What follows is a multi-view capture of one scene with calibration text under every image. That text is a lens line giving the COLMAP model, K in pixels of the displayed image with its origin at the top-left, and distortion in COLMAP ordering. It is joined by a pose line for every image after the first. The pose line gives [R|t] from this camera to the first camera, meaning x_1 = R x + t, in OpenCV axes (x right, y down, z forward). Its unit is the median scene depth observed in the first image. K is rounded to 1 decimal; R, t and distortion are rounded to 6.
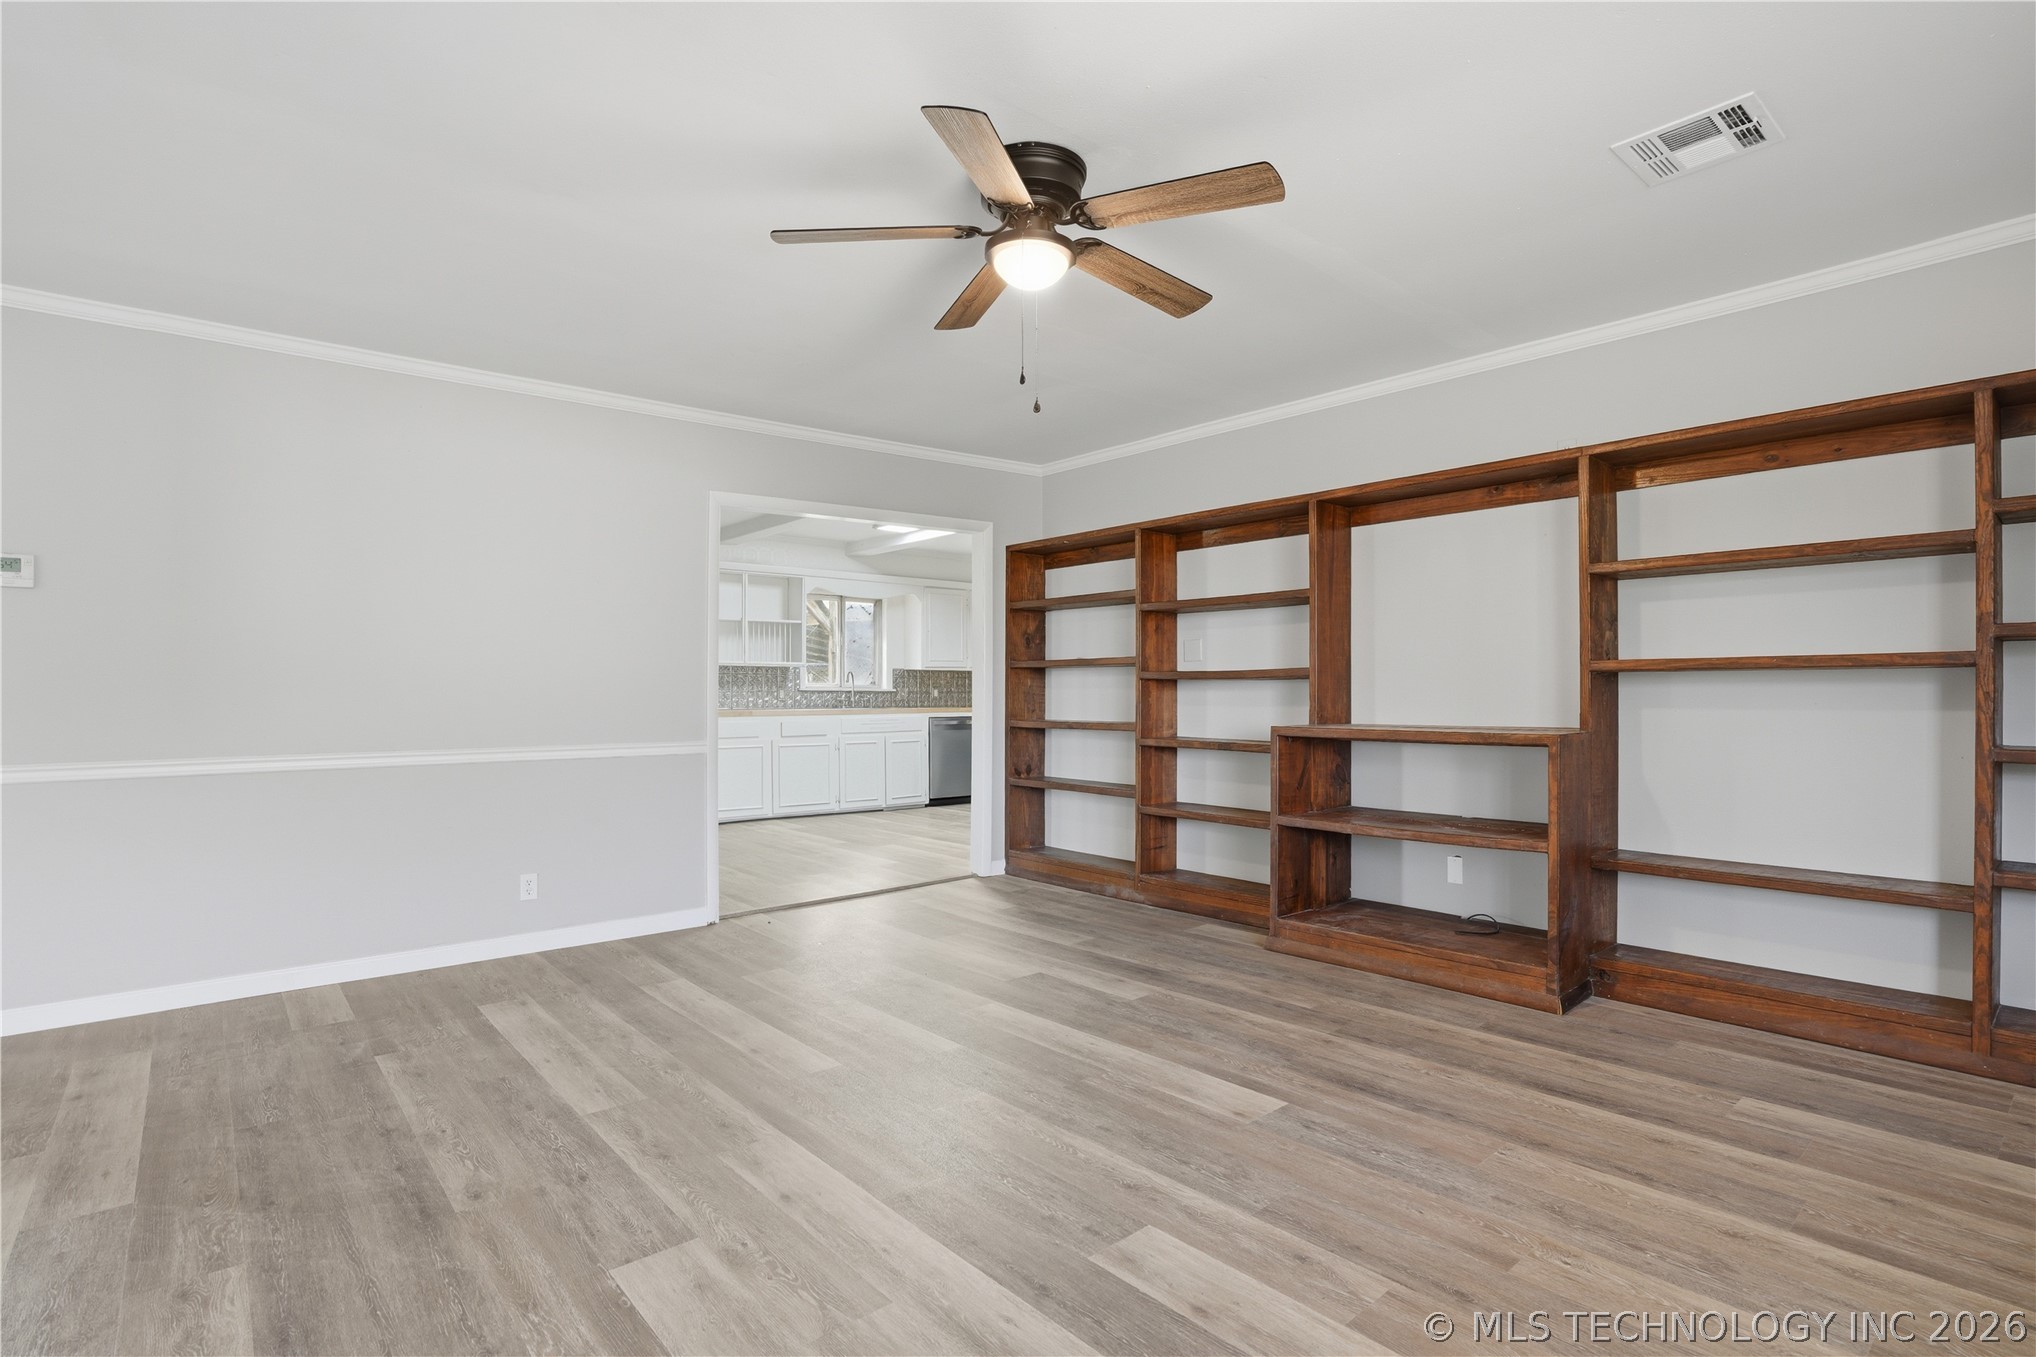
lens RADIAL K [[993.7, 0, 1009.8], [0, 993.7, 677.3], [0, 0, 1]] dist [-0.062208, 0.025475]
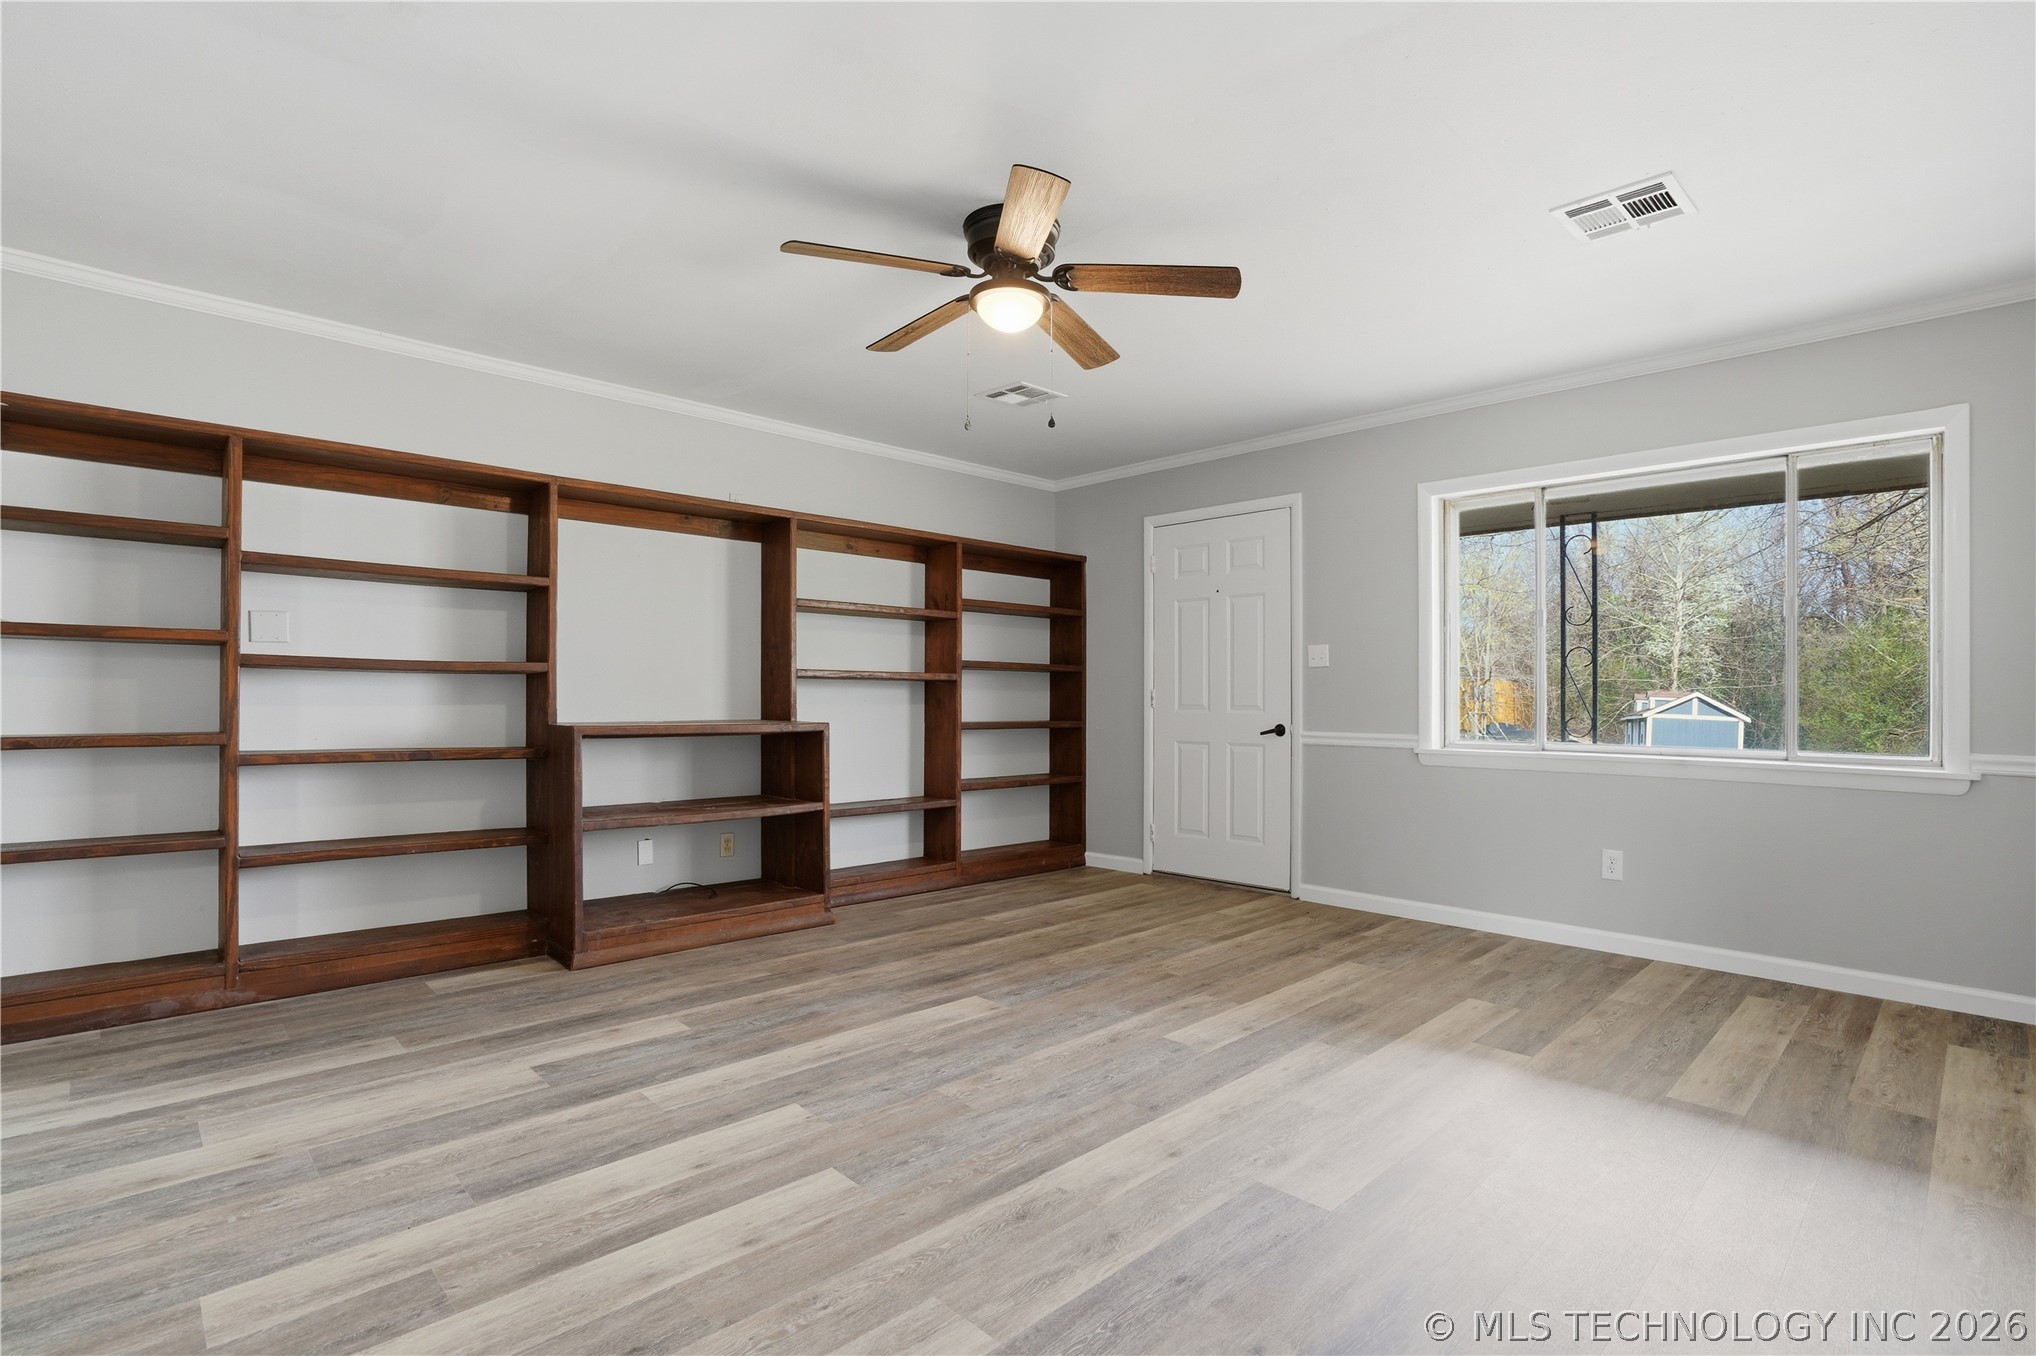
lens RADIAL K [[986.3, 0, 1036.4], [0, 986.3, 671.6], [0, 0, 1]] dist [-0.055572, 0.024979]
pose [[-0.080843, 0.030087, 0.996273, -0.895995], [-0.022343, 0.999238, -0.031989, 0.024225], [-0.996476, -0.024846, -0.080109, 0.855410]]
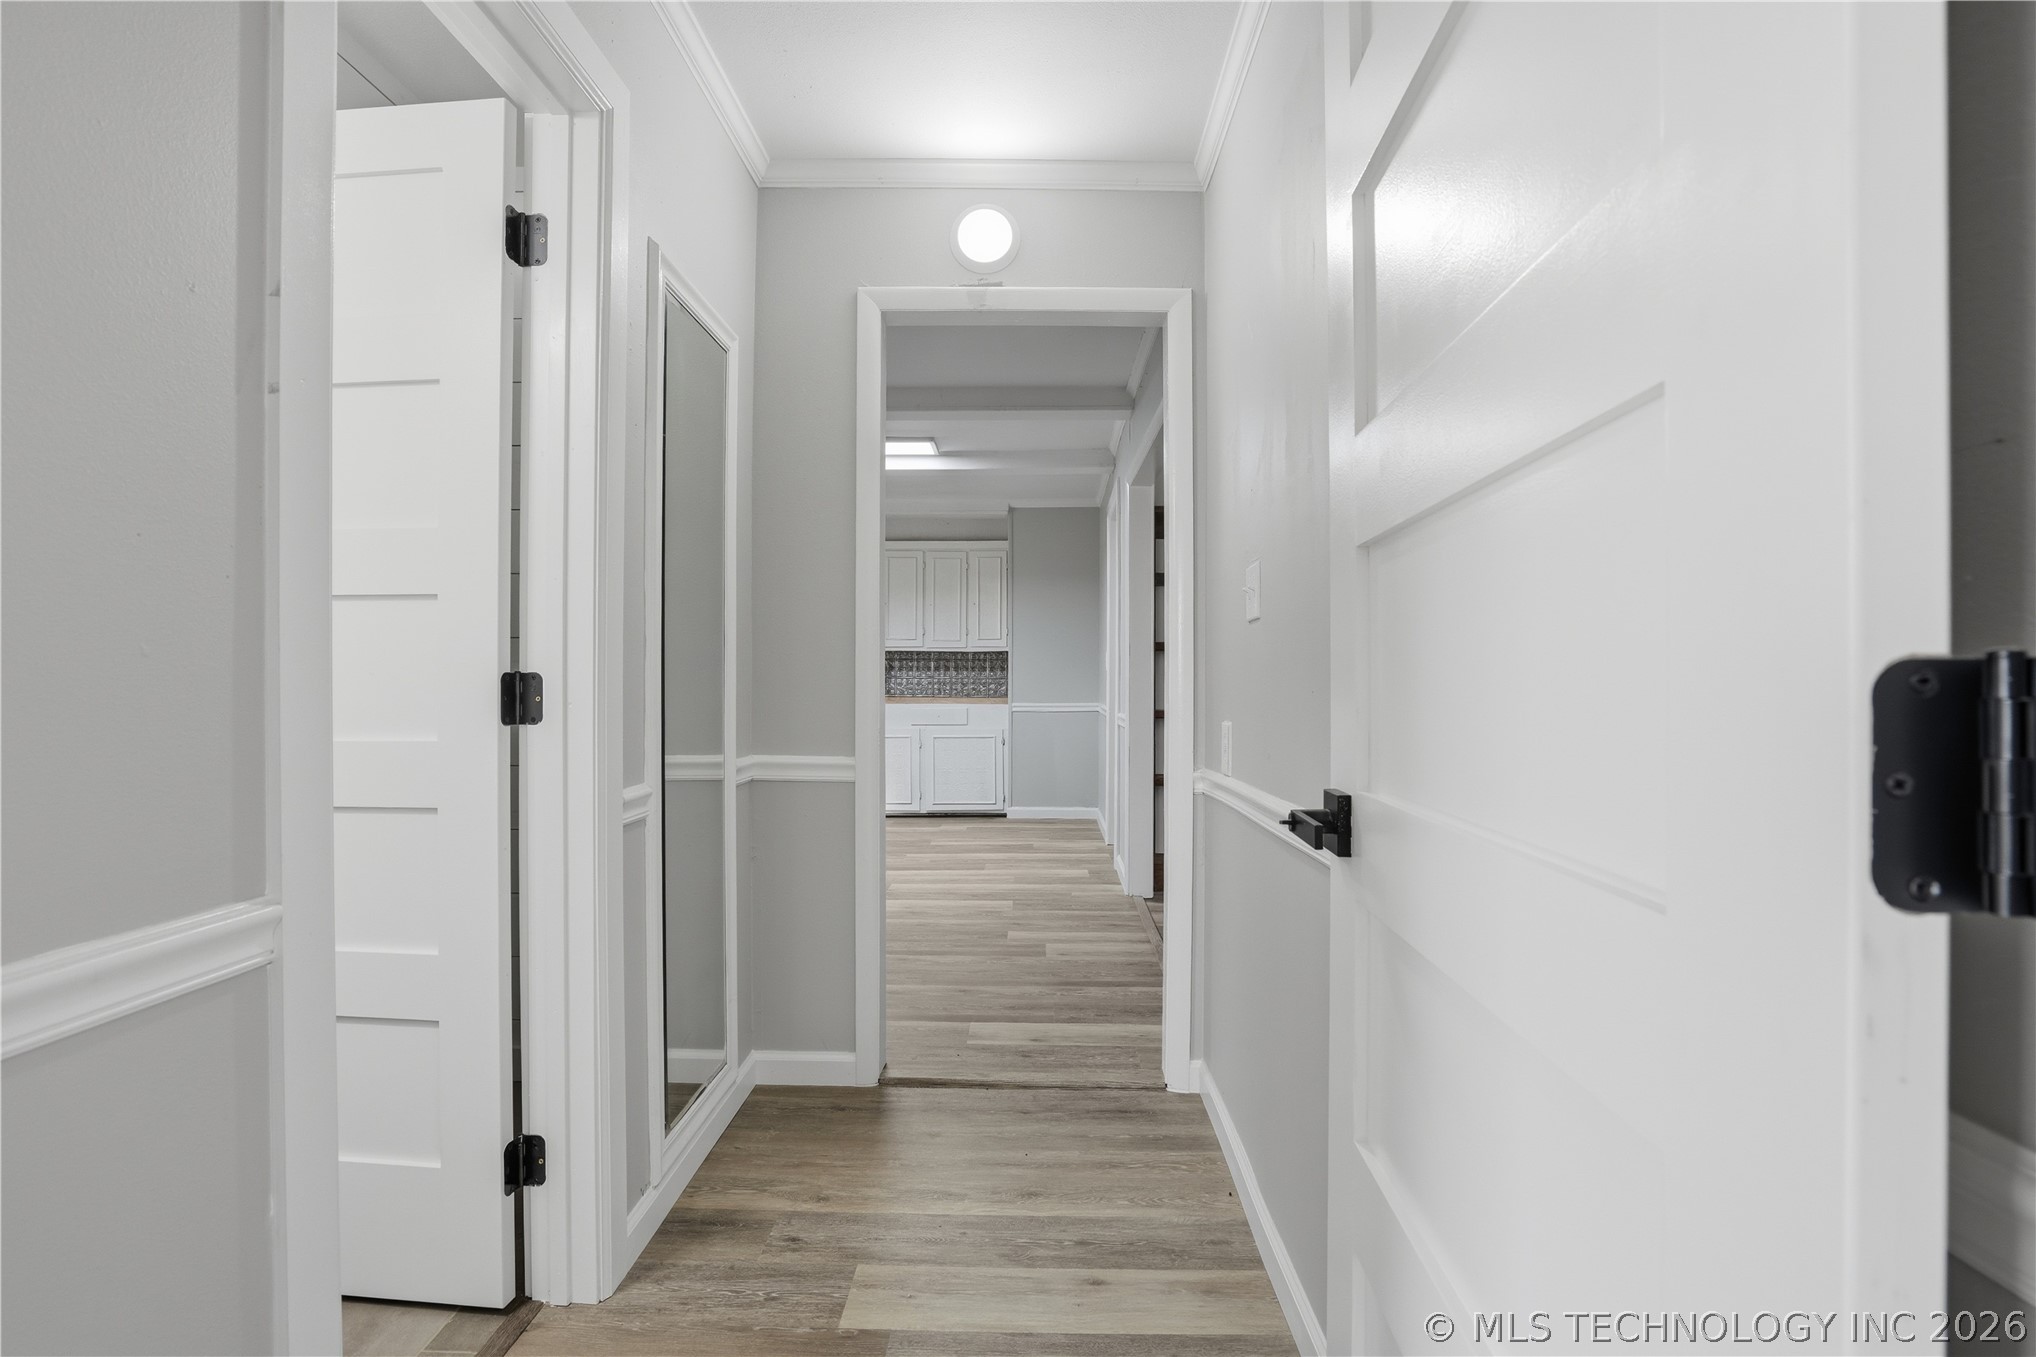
lens RADIAL K [[962.2, 0, 1022.5], [0, 962.2, 685.7], [0, 0, 1]] dist [-0.059386, 0.022309]
pose [[0.646291, -0.001195, 0.763090, -1.329382], [-0.014862, 0.999789, 0.014153, 0.019821], [-0.762946, -0.020488, 0.646137, 1.052639]]
